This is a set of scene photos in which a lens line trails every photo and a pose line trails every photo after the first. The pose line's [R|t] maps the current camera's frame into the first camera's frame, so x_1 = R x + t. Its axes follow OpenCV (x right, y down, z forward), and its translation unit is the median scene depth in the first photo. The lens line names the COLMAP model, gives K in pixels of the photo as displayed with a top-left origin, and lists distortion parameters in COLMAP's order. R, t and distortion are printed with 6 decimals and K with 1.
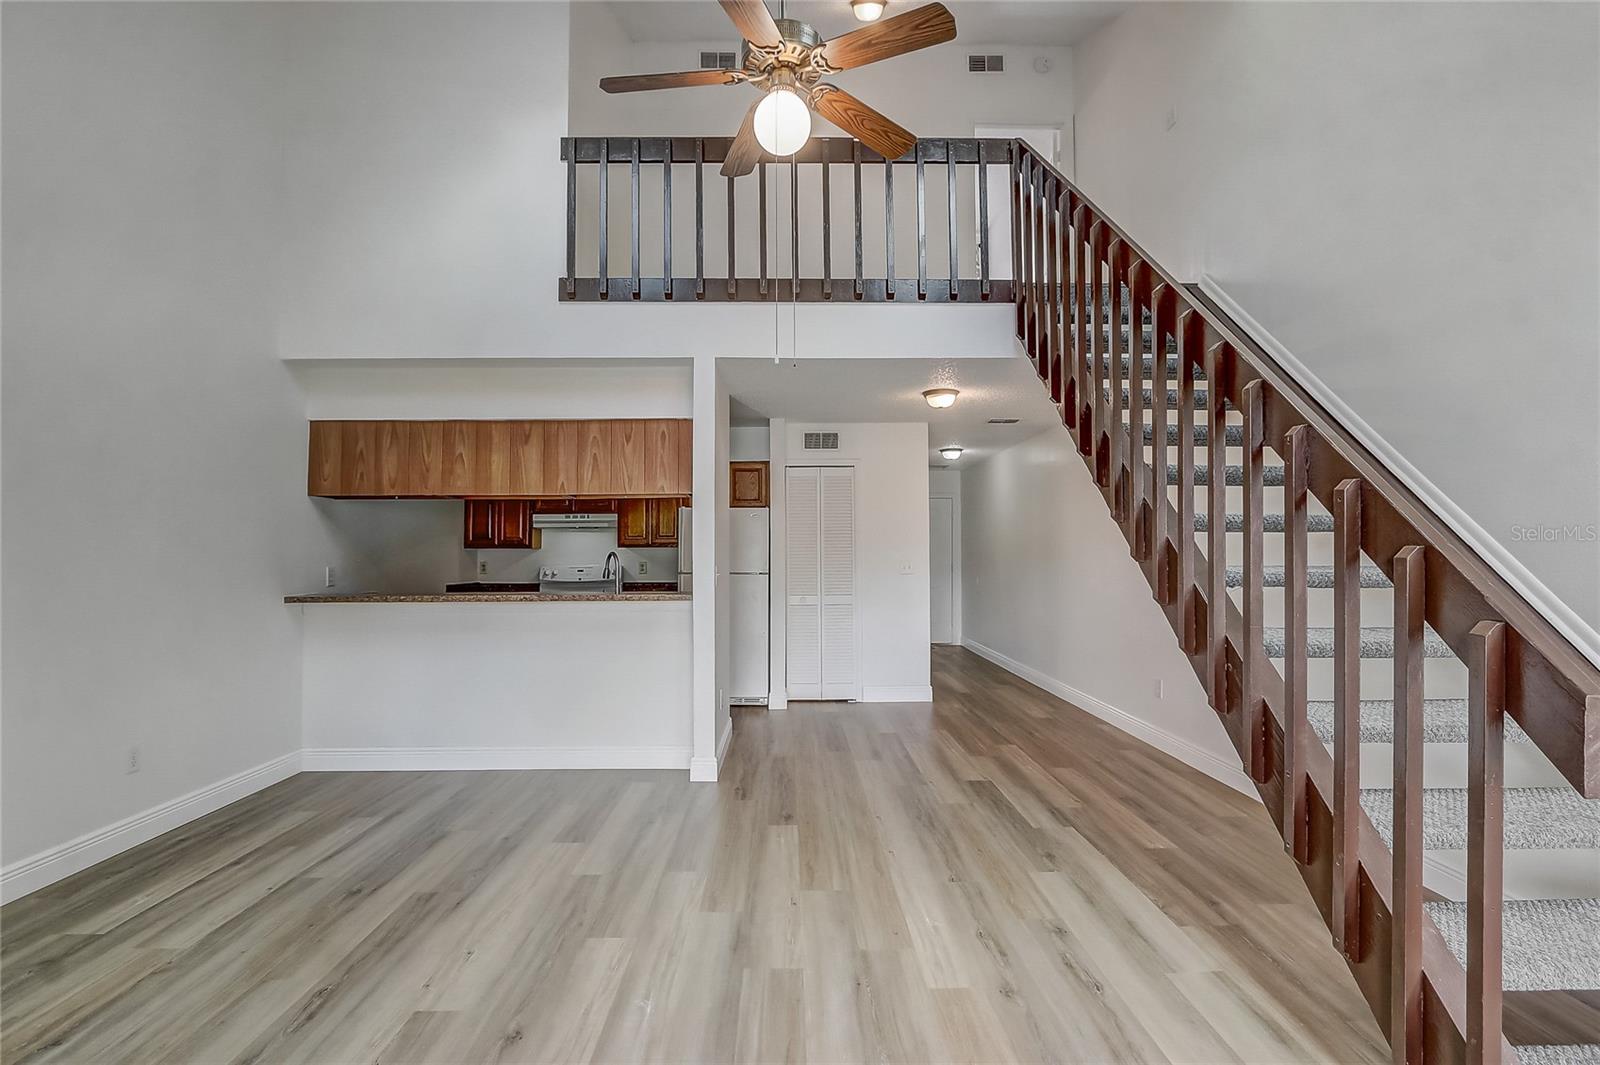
lens RADIAL K [[753.1, 0, 793.7], [0, 753.1, 552.0], [0, 0, 1]] dist [-0.020774, 0.000498]
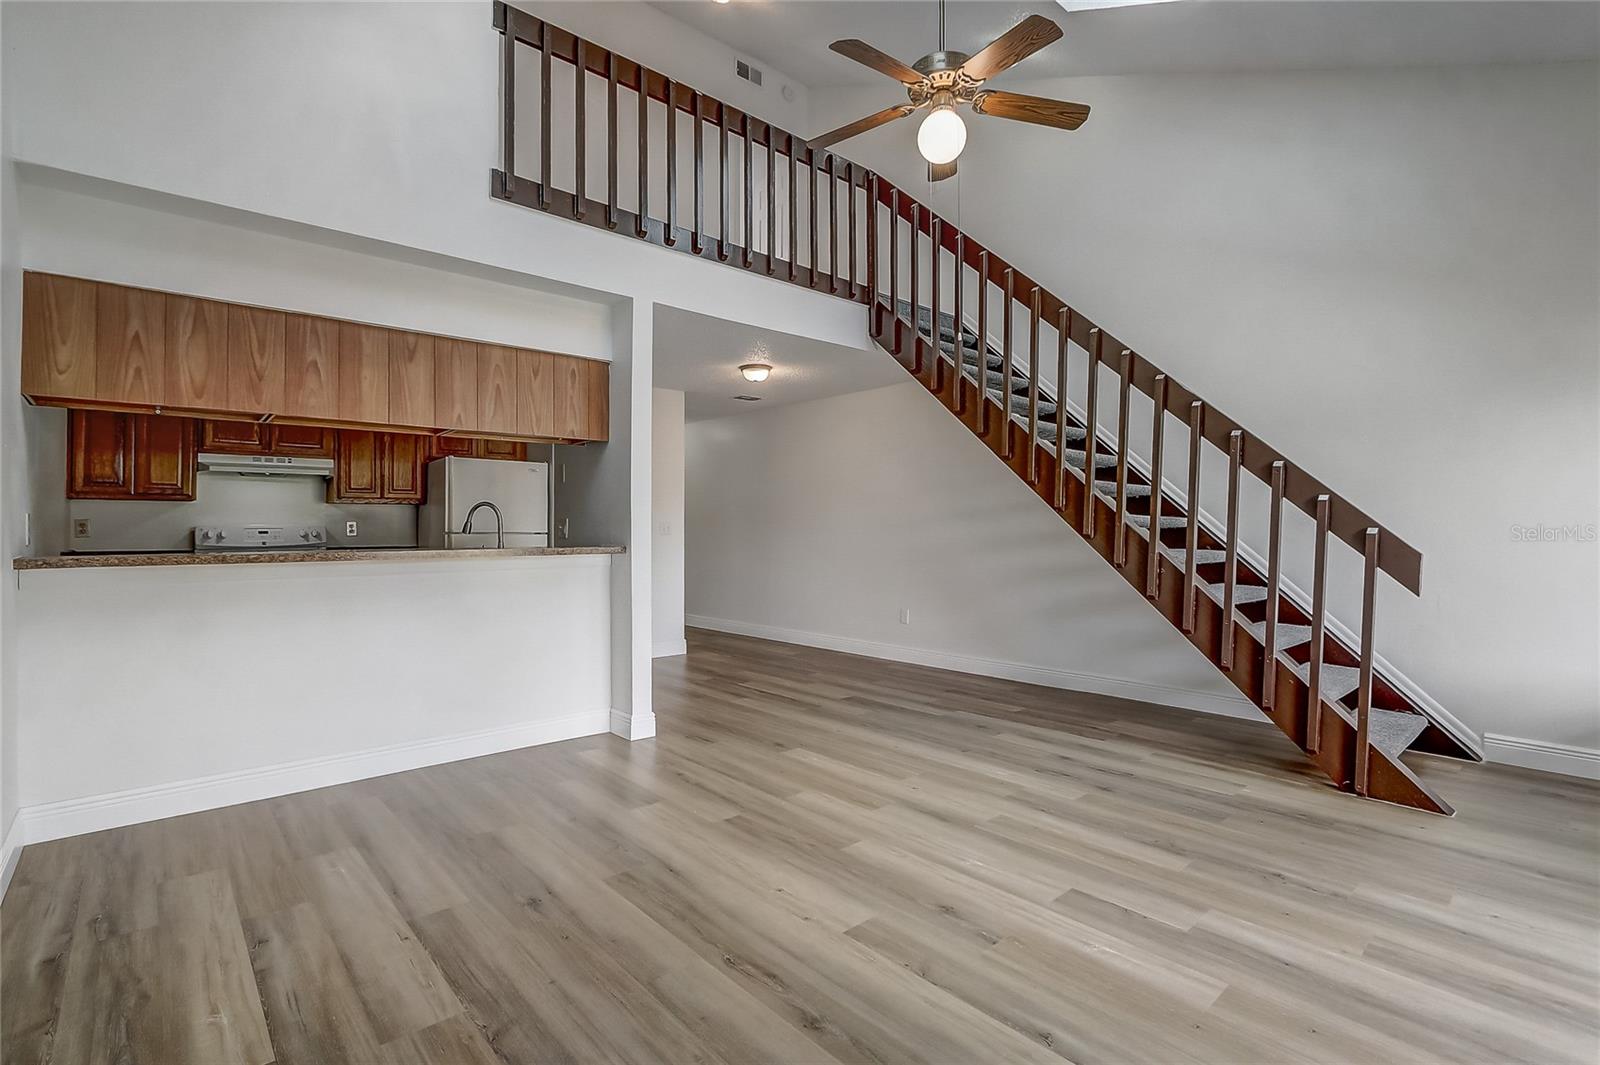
lens RADIAL K [[753.1, 0, 793.7], [0, 753.1, 552.0], [0, 0, 1]] dist [-0.020774, 0.000498]
pose [[0.756561, -0.014470, 0.653764, -0.579074], [-0.004540, 0.999615, 0.027379, 0.034472], [-0.653908, -0.023682, 0.756203, 0.135318]]
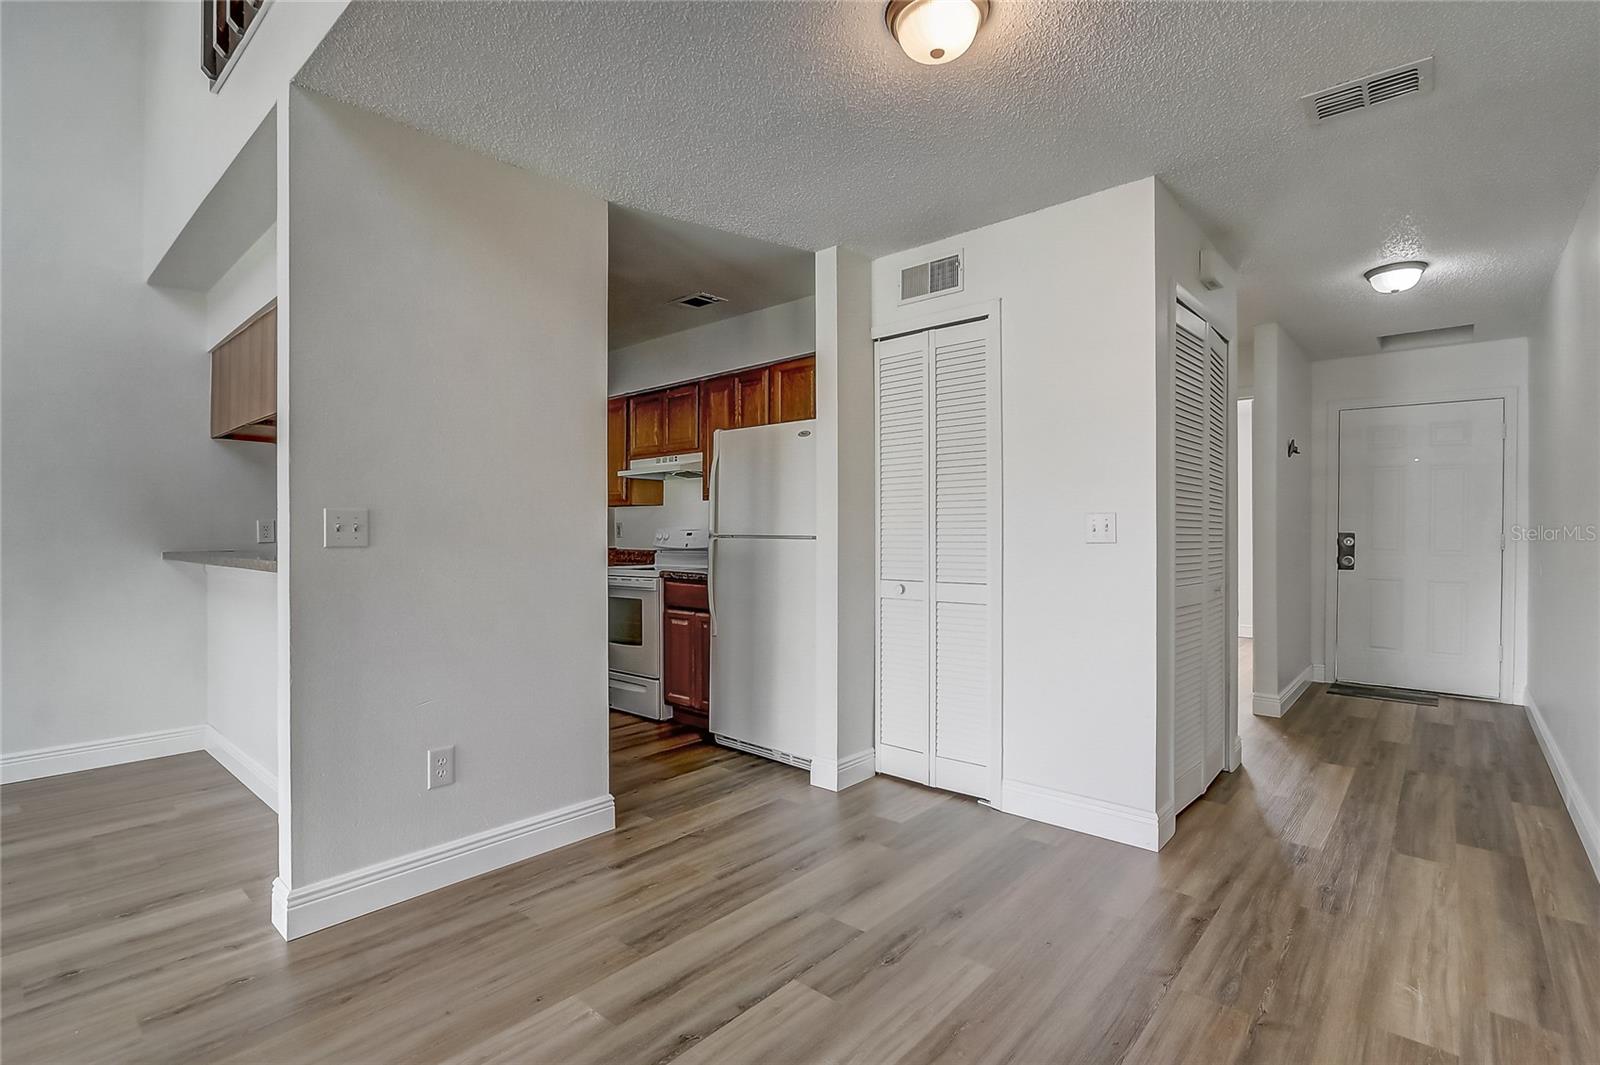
lens RADIAL K [[751.5, 0, 800.0], [0, 751.5, 532.5], [0, 0, 1]] dist [-0.018053, 0.000143]
pose [[0.743318, 0.002431, -0.668934, 0.453096], [0.001216, 0.999987, 0.004985, 0.031479], [0.668938, -0.004519, 0.743305, 0.823373]]
